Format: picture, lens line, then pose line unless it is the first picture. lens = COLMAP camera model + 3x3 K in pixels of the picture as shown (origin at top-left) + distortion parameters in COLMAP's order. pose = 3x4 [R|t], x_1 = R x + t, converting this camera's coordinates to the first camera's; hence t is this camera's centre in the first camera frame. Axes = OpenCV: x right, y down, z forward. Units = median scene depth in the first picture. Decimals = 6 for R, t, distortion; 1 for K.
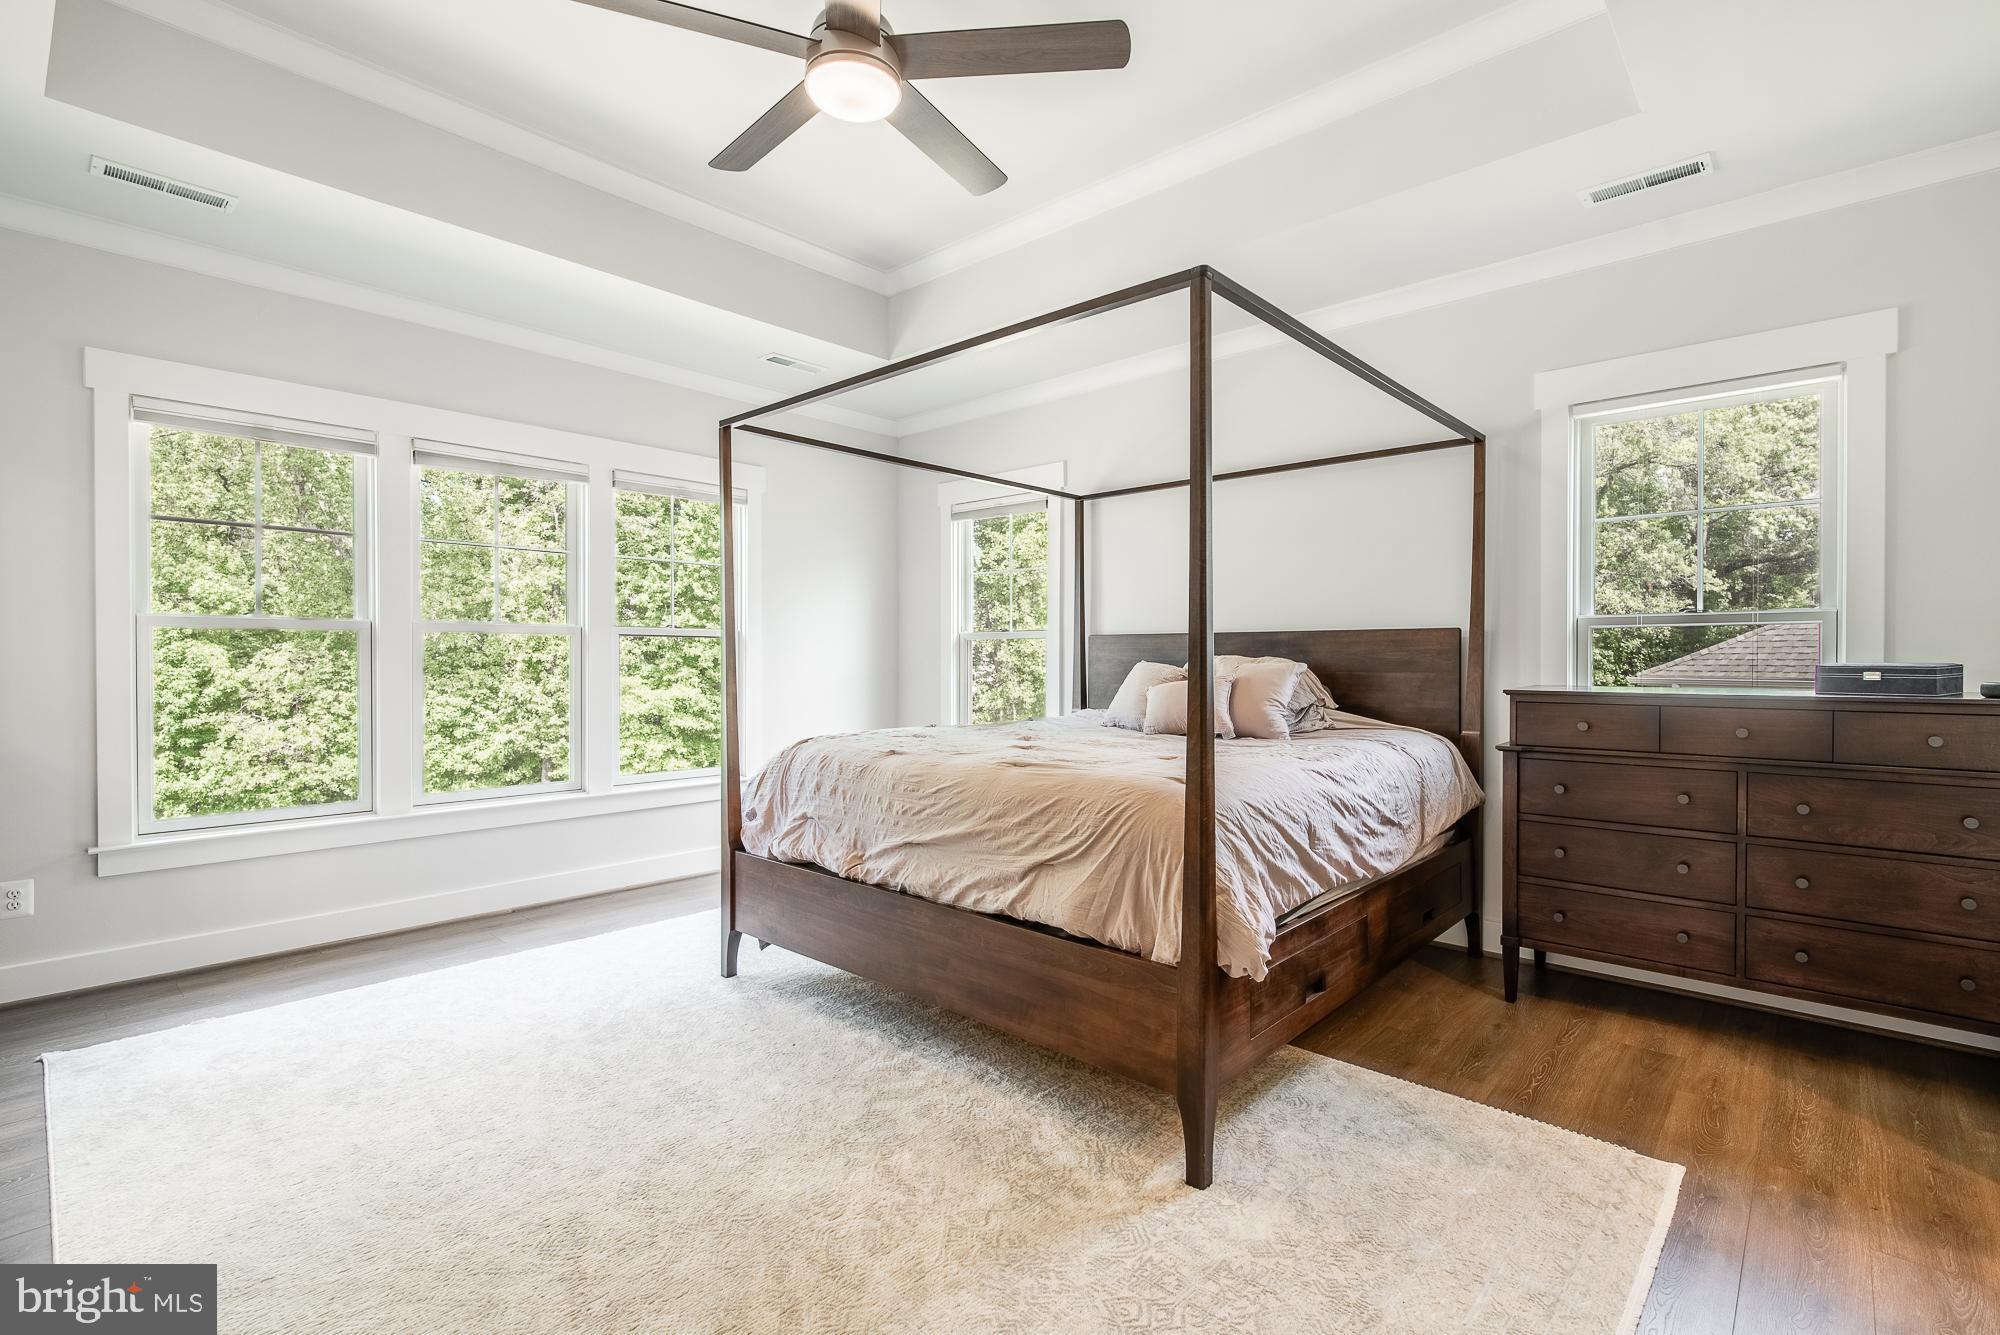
lens RADIAL K [[918.2, 0, 987.9], [0, 918.2, 664.8], [0, 0, 1]] dist [0.002026, -0.001434]
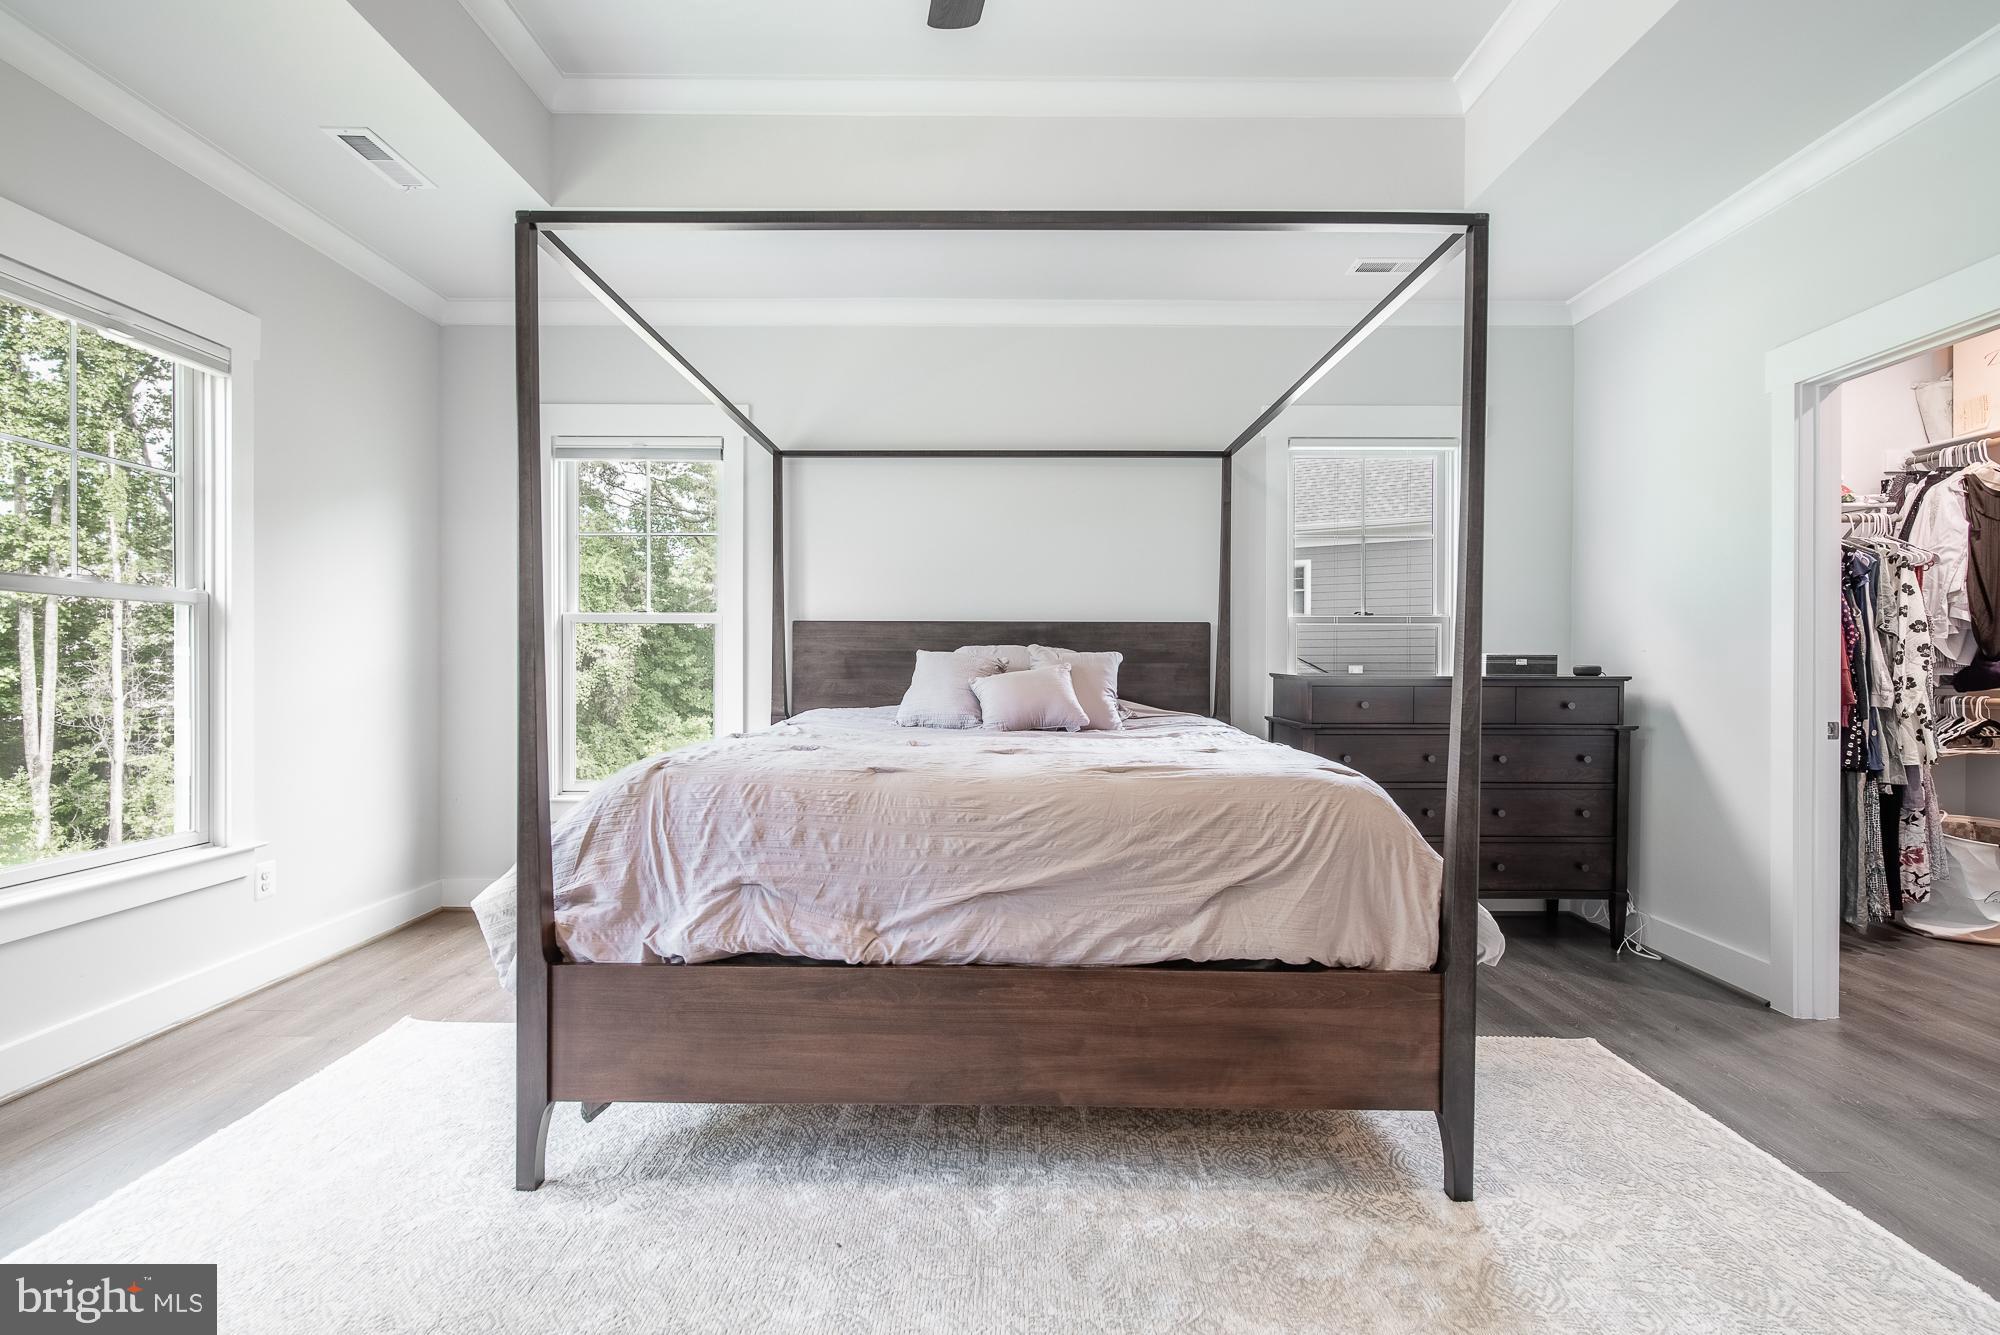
lens RADIAL K [[918.2, 0, 991.5], [0, 918.2, 673.0], [0, 0, 1]] dist [0.002026, -0.001434]
pose [[0.737519, -0.003558, 0.675317, -0.544500], [0.001195, 0.999991, 0.003963, 0.020339], [-0.675325, -0.002116, 0.737517, 0.458269]]
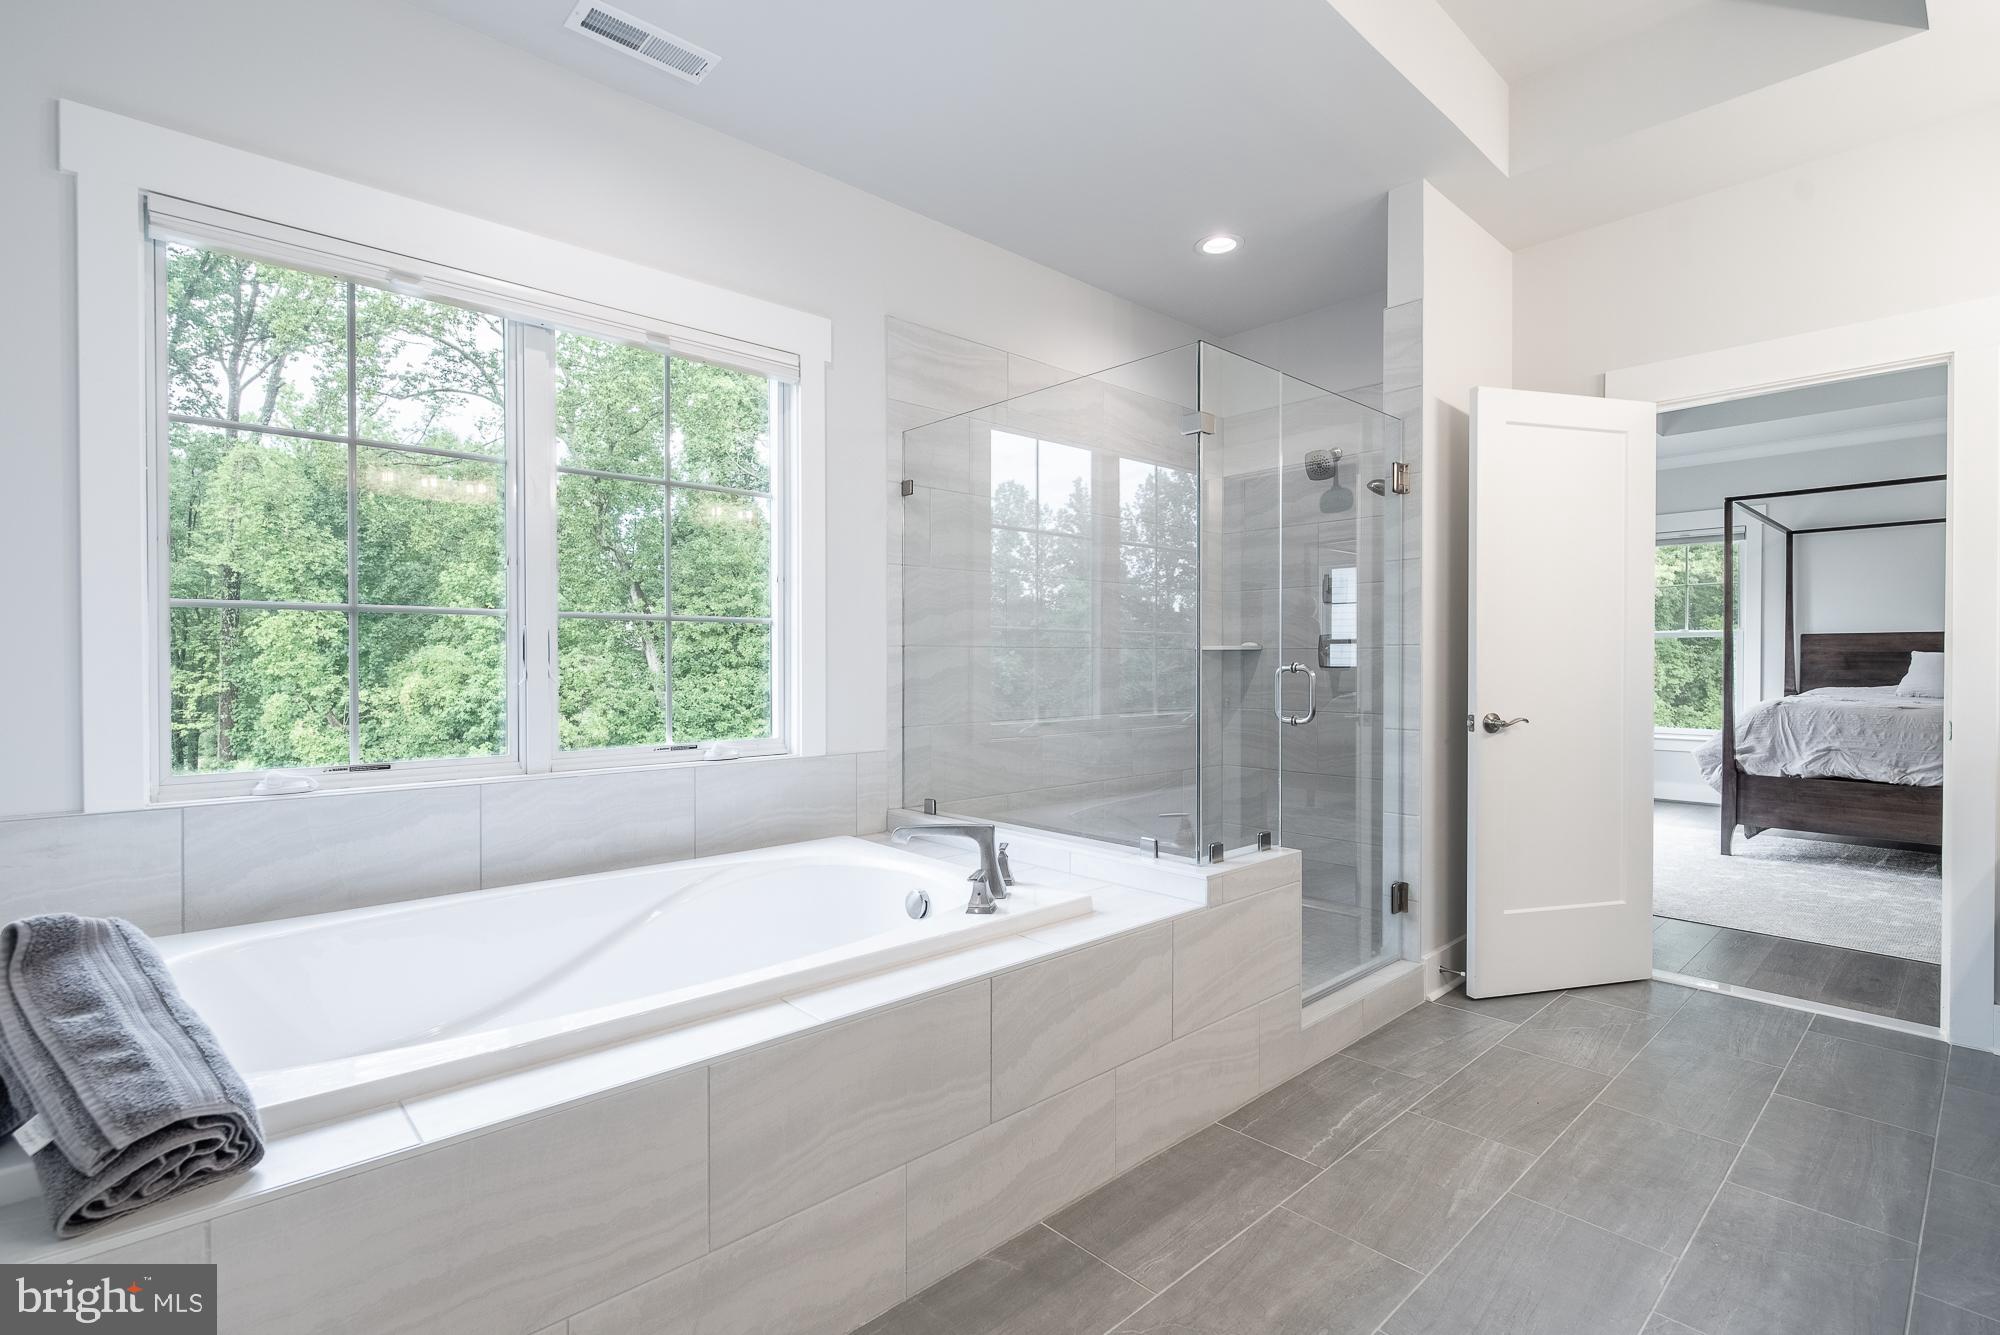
lens RADIAL K [[918.2, 0, 990.3], [0, 918.2, 672.3], [0, 0, 1]] dist [0.002026, -0.001434]
pose [[0.996505, -0.002896, -0.083486, -1.662277], [0.003544, 0.999965, 0.007620, 0.016695], [0.083461, -0.007889, 0.996480, -0.775874]]
